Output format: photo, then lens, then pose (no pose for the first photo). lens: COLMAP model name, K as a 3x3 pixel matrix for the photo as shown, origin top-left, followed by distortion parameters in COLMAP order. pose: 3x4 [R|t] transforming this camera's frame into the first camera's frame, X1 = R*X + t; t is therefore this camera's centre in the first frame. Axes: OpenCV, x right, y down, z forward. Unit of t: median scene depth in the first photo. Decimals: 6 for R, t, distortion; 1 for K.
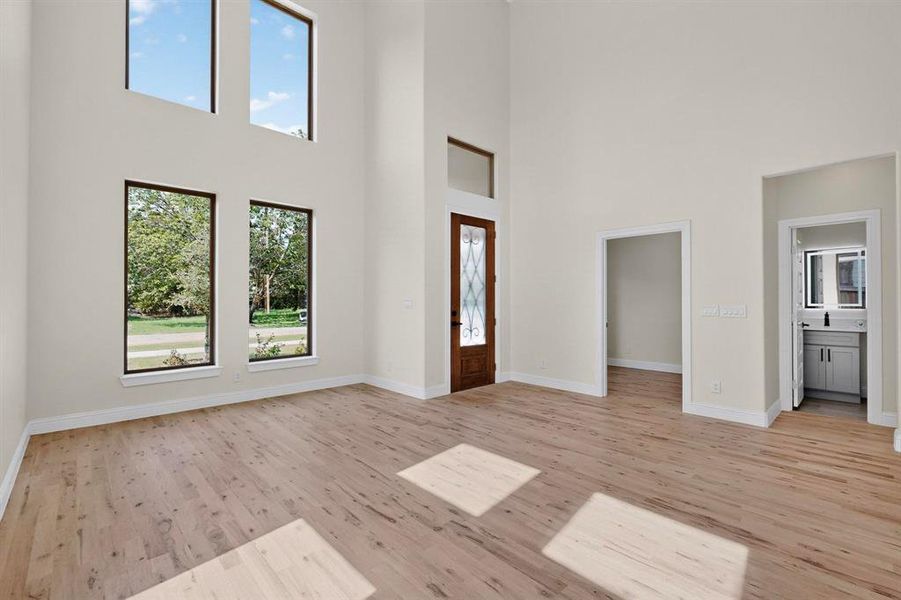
lens RADIAL K [[405.8, 0, 450.5], [0, 405.8, 300.0], [0, 0, 1]] dist [-0.000254, 0.000045]
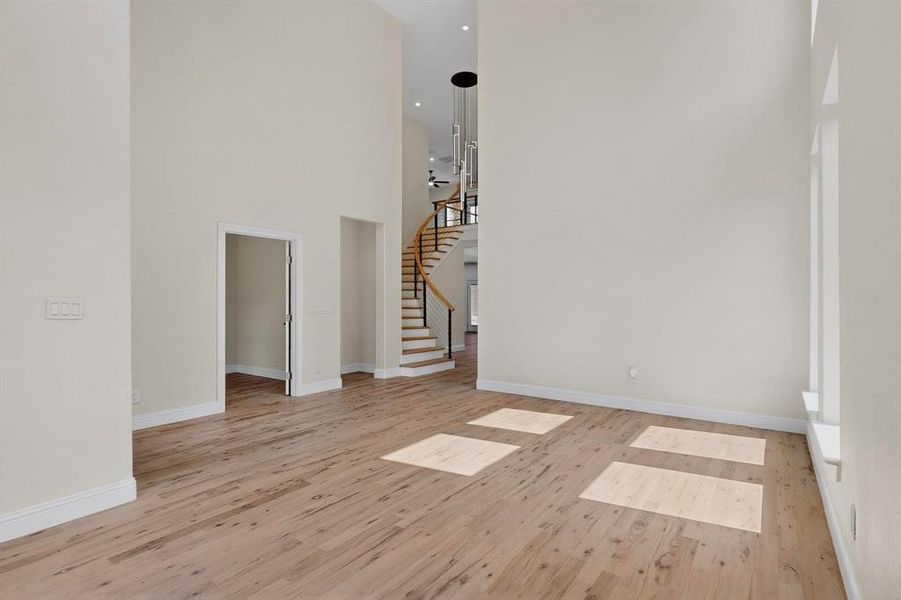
lens RADIAL K [[448.7, 0, 450.5], [0, 448.7, 300.0], [0, 0, 1]] dist [0.001338, 0.000018]
pose [[-0.199592, 0.003056, 0.979874, -0.830457], [0.000438, 0.999995, -0.003029, 0.000573], [-0.979879, -0.000175, -0.199592, 0.877194]]
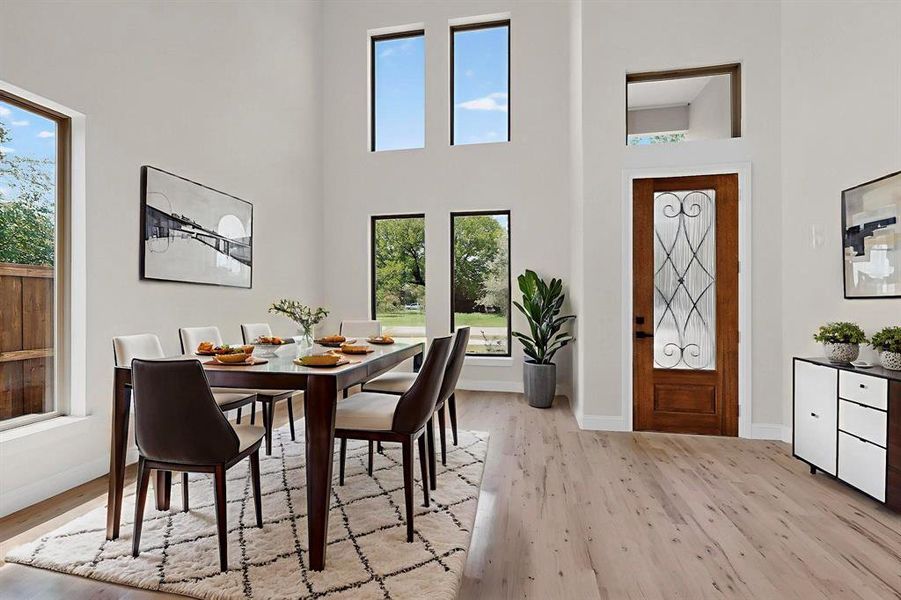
lens RADIAL K [[395.3, 0, 450.5], [0, 395.3, 300.0], [0, 0, 1]] dist [0.001574, -0.000182]
pose [[0.587969, 0.000011, -0.808883, 0.483308], [-0.000408, 1.000000, -0.000283, -0.002499], [0.808883, 0.000497, 0.587969, 0.420258]]
